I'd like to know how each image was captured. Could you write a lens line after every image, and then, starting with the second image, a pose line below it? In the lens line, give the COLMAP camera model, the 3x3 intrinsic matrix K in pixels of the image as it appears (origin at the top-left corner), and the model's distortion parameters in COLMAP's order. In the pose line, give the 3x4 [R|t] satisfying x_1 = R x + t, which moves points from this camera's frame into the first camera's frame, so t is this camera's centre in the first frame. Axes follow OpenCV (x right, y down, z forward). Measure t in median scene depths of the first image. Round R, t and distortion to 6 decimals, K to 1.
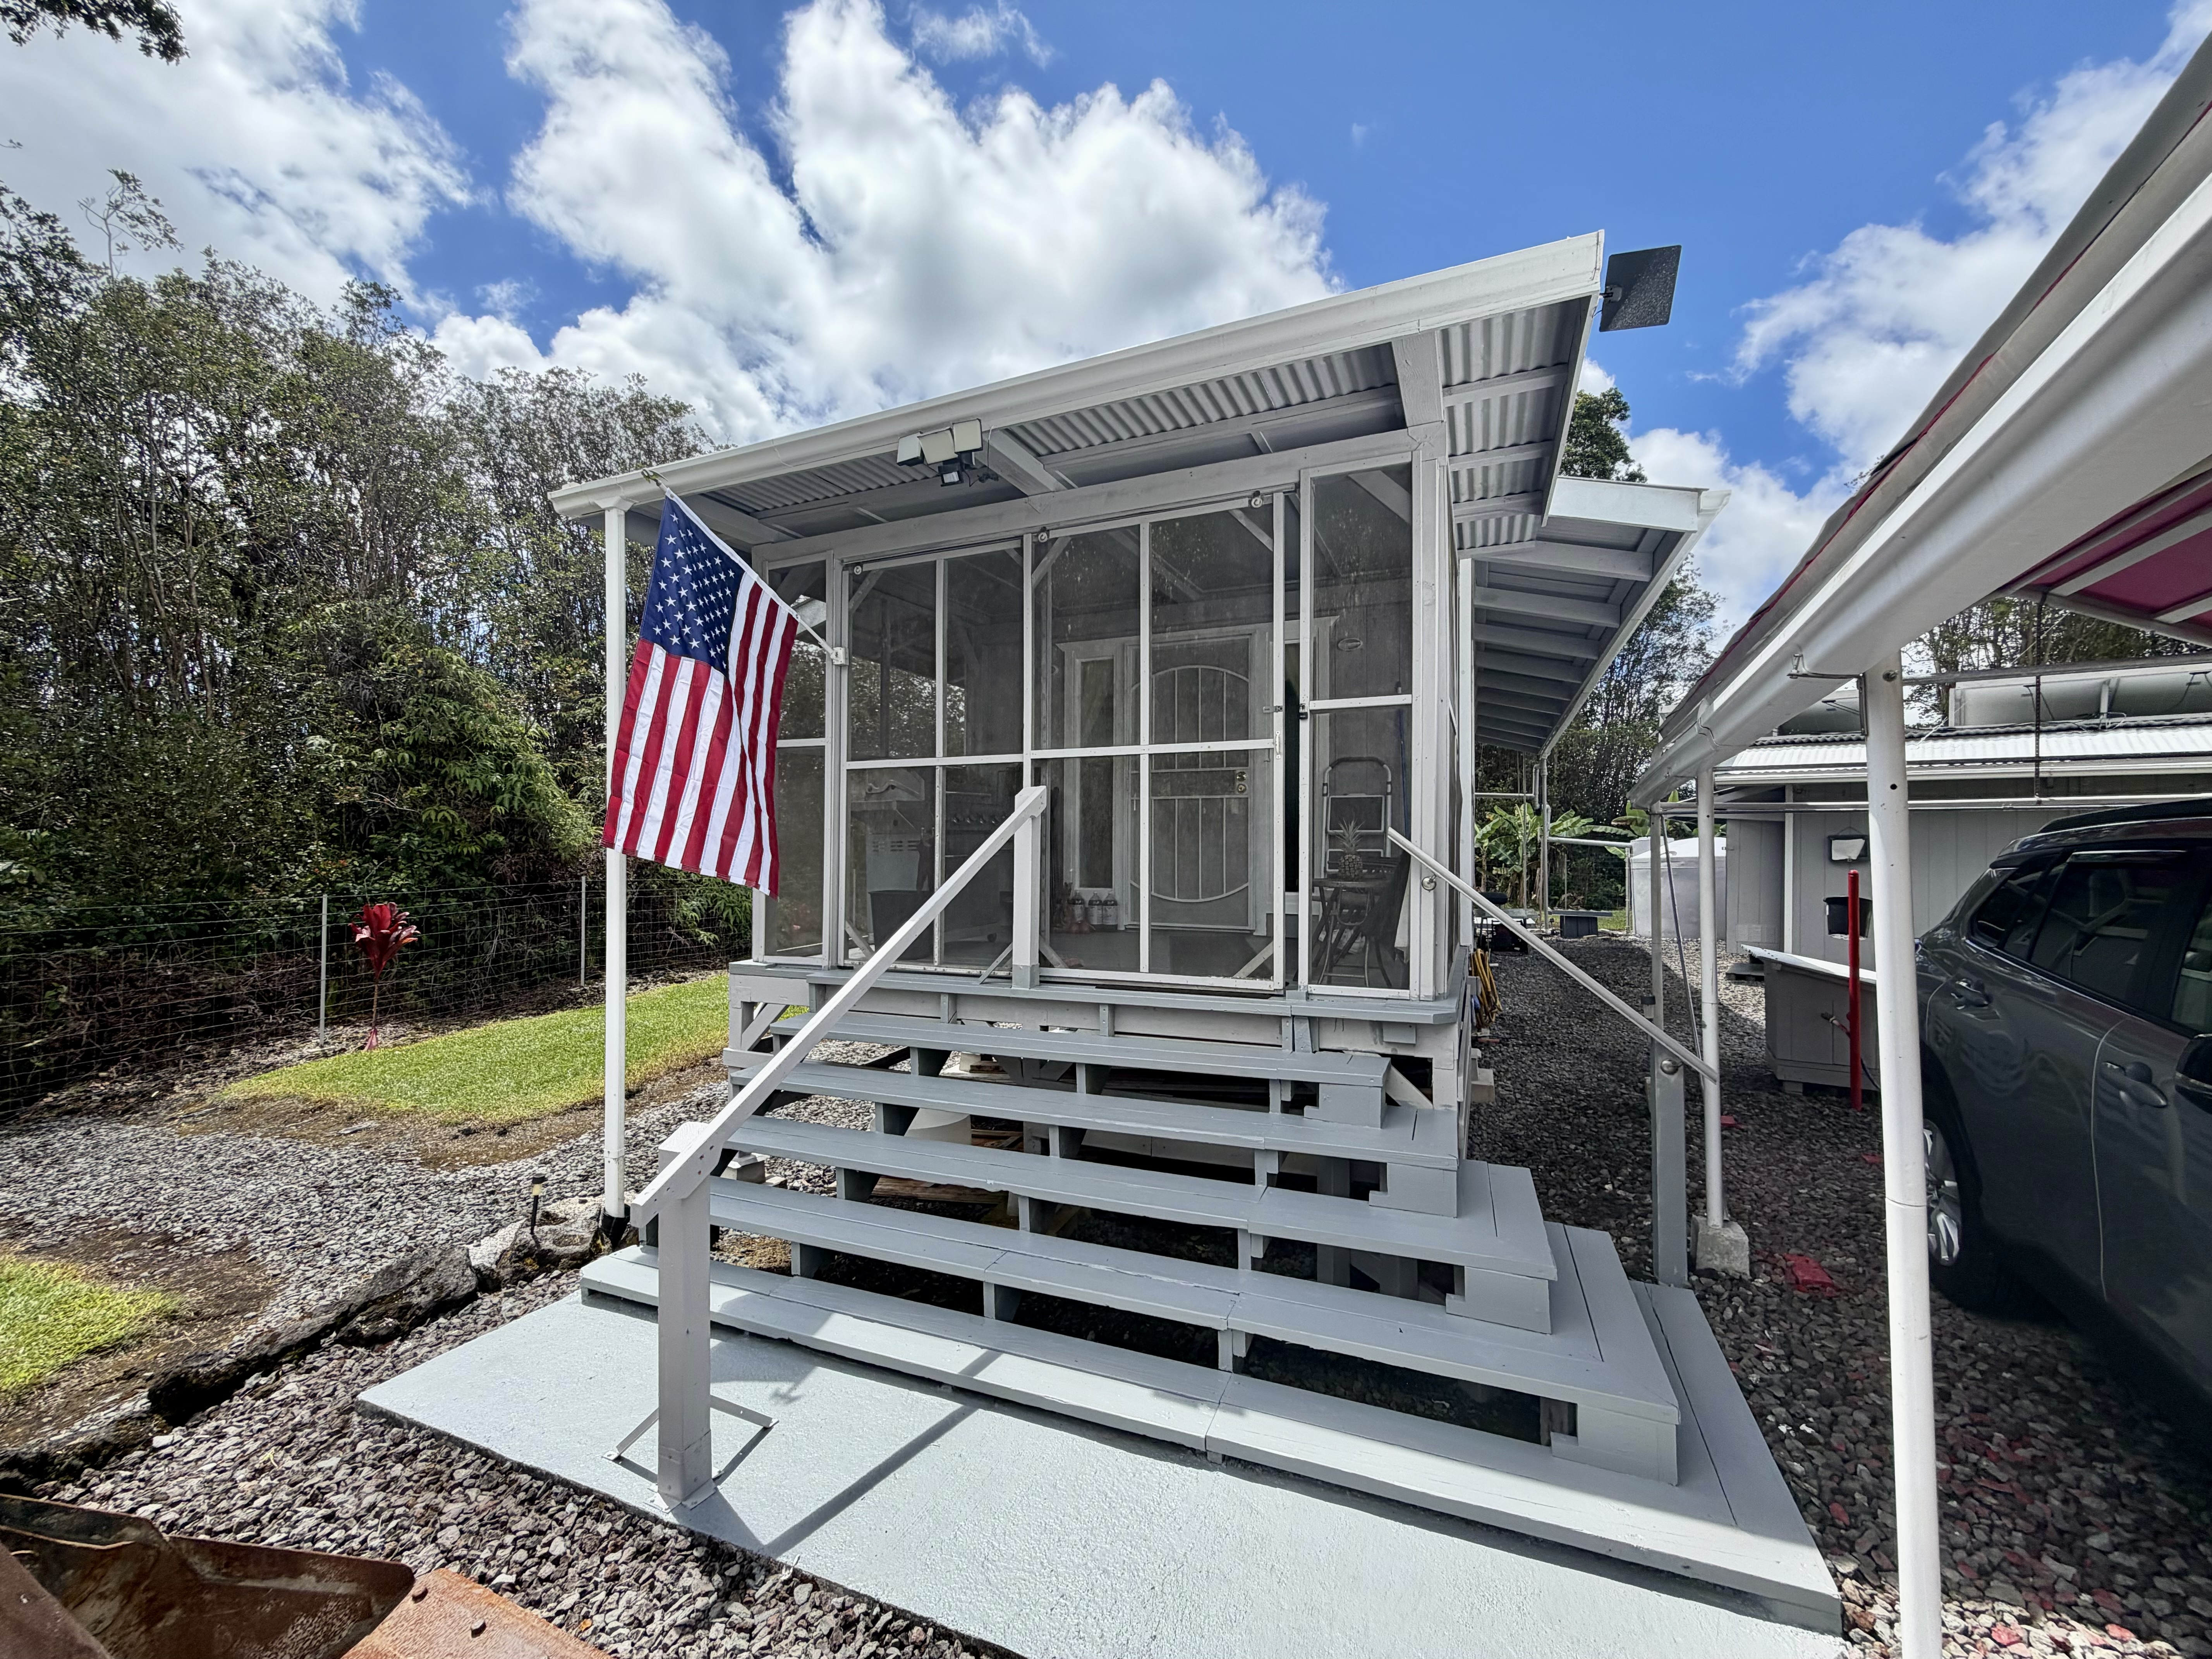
lens RADIAL K [[884.6, 0, 1116.9], [0, 884.6, 826.7], [0, 0, 1]] dist [0.001051, 0.000567]
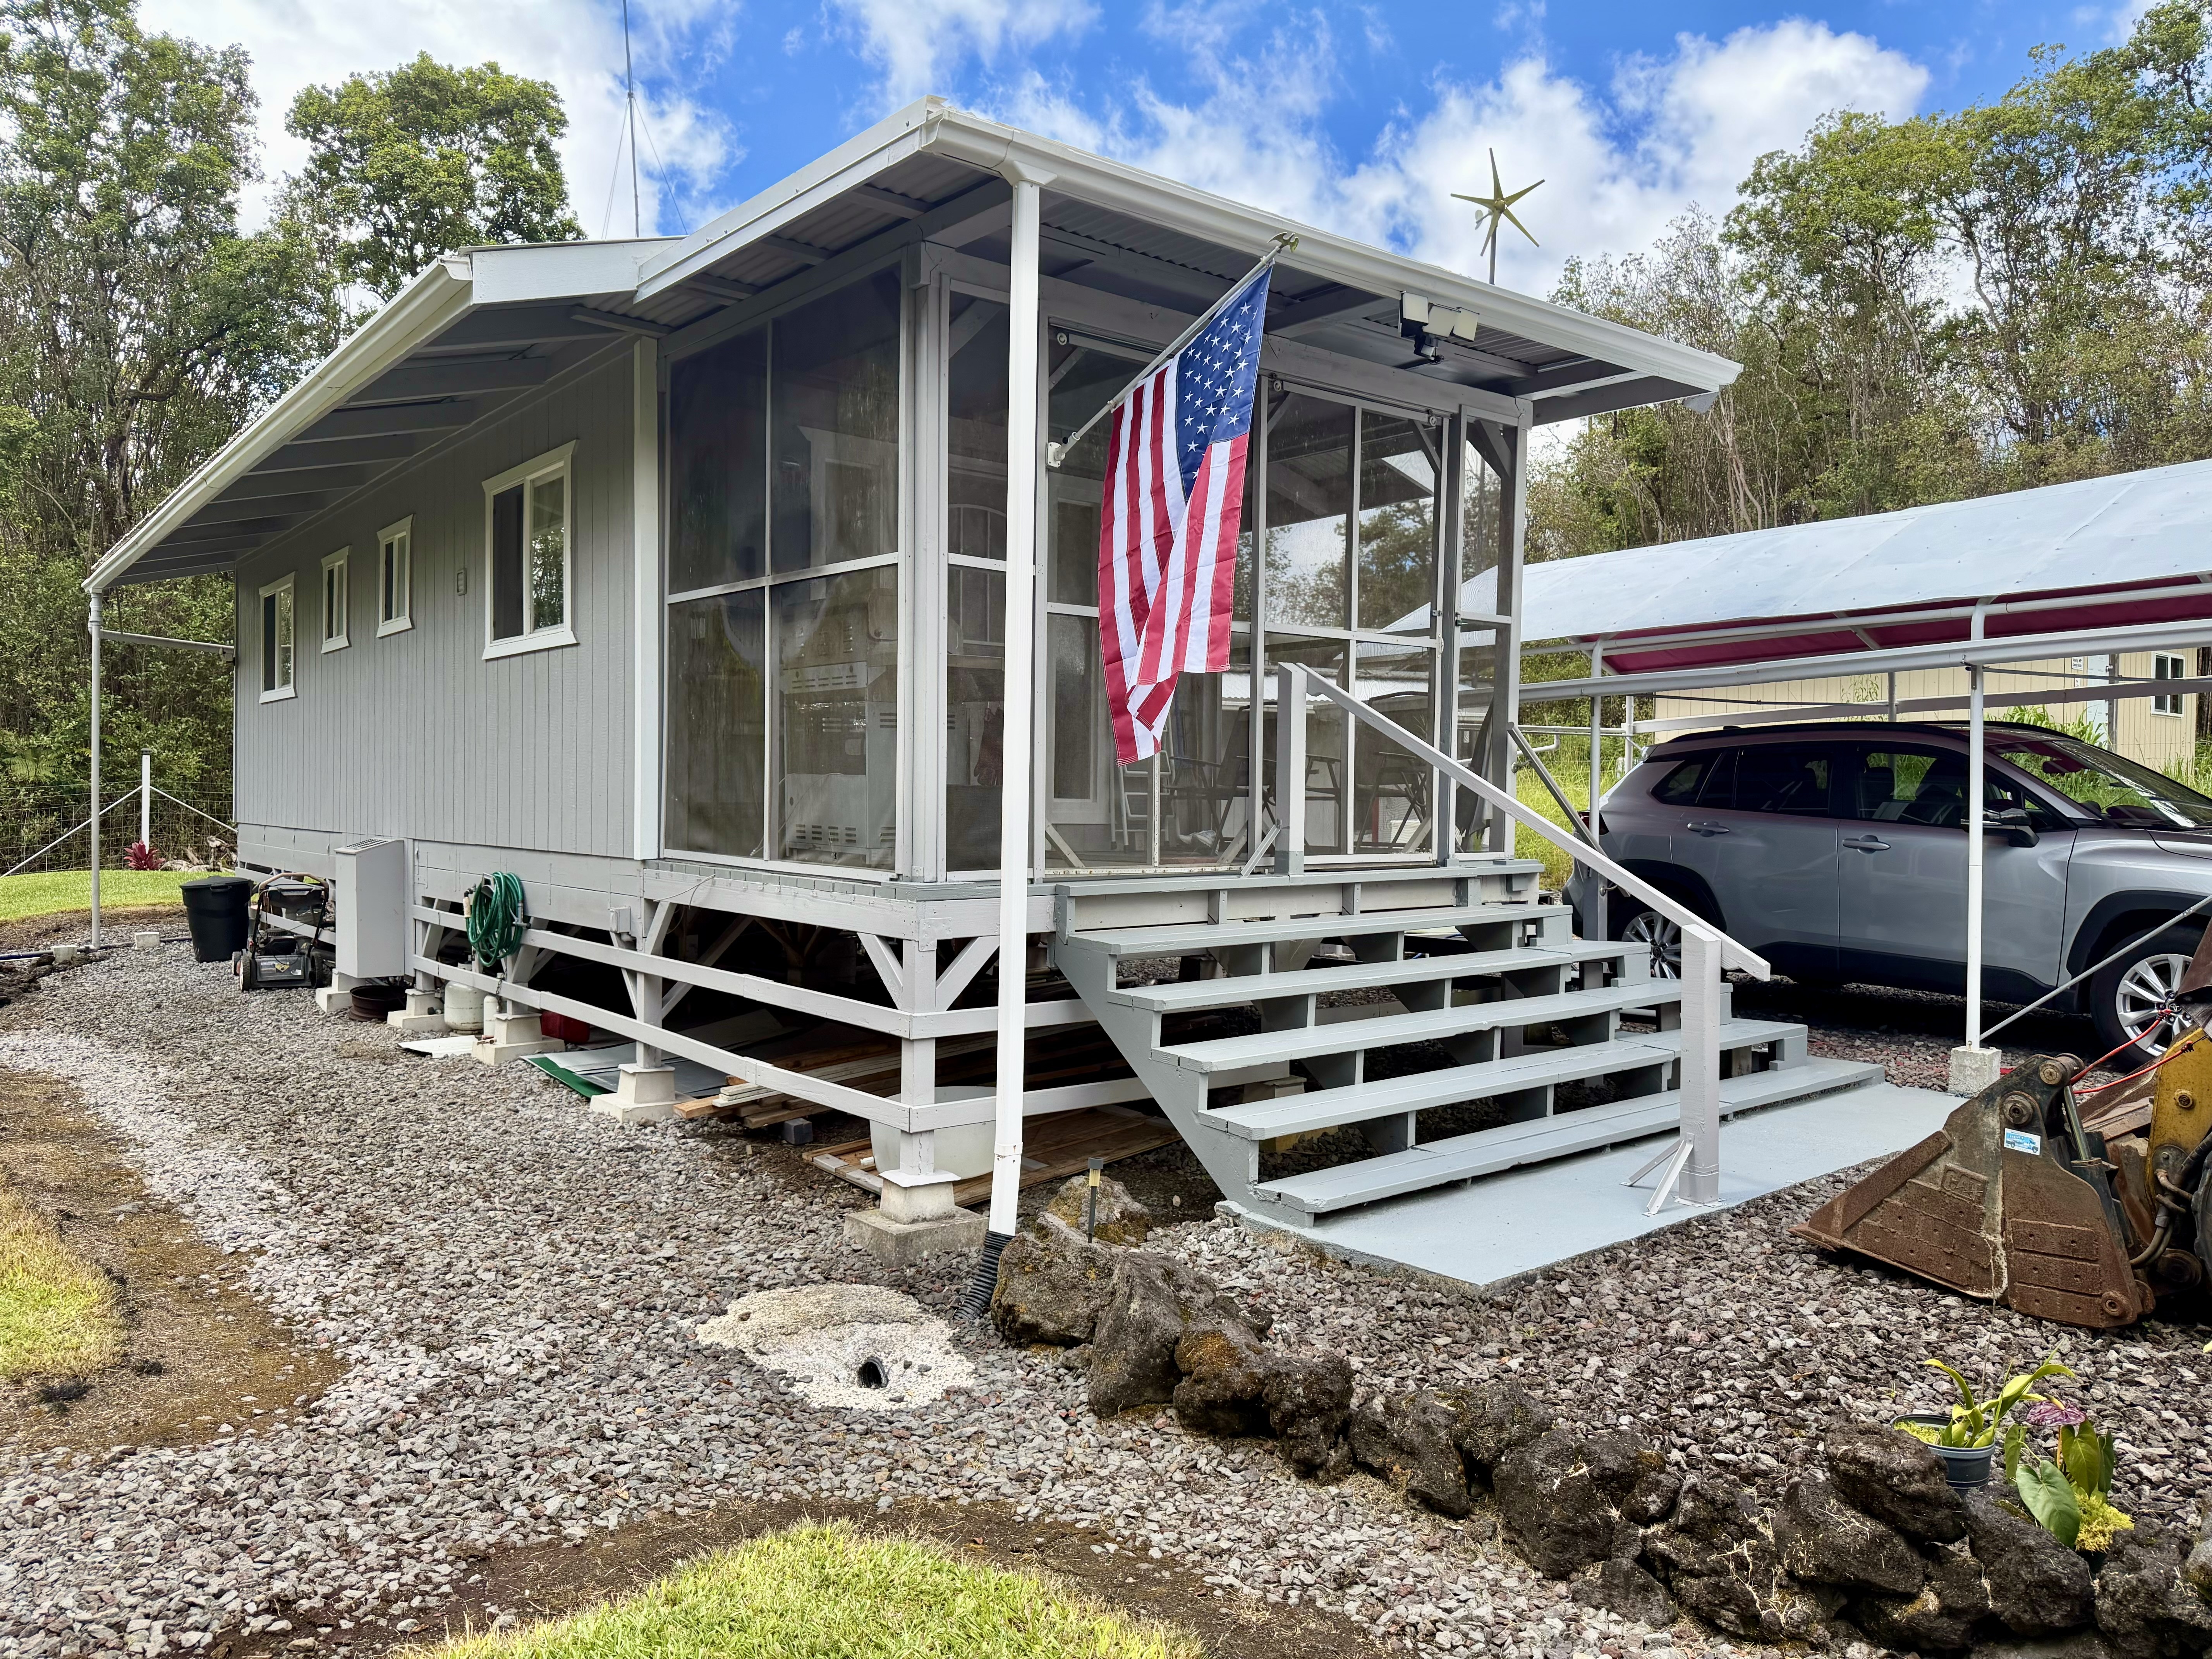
lens RADIAL K [[1559.9, 0, 1107.7], [0, 1559.9, 834.0], [0, 0, 1]] dist [0.026263, -0.017733]
pose [[0.471363, -0.022345, 0.881656, -1.498204], [-0.034494, 0.998447, 0.043747, 0.063593], [-0.881264, -0.051033, 0.469861, 0.355893]]
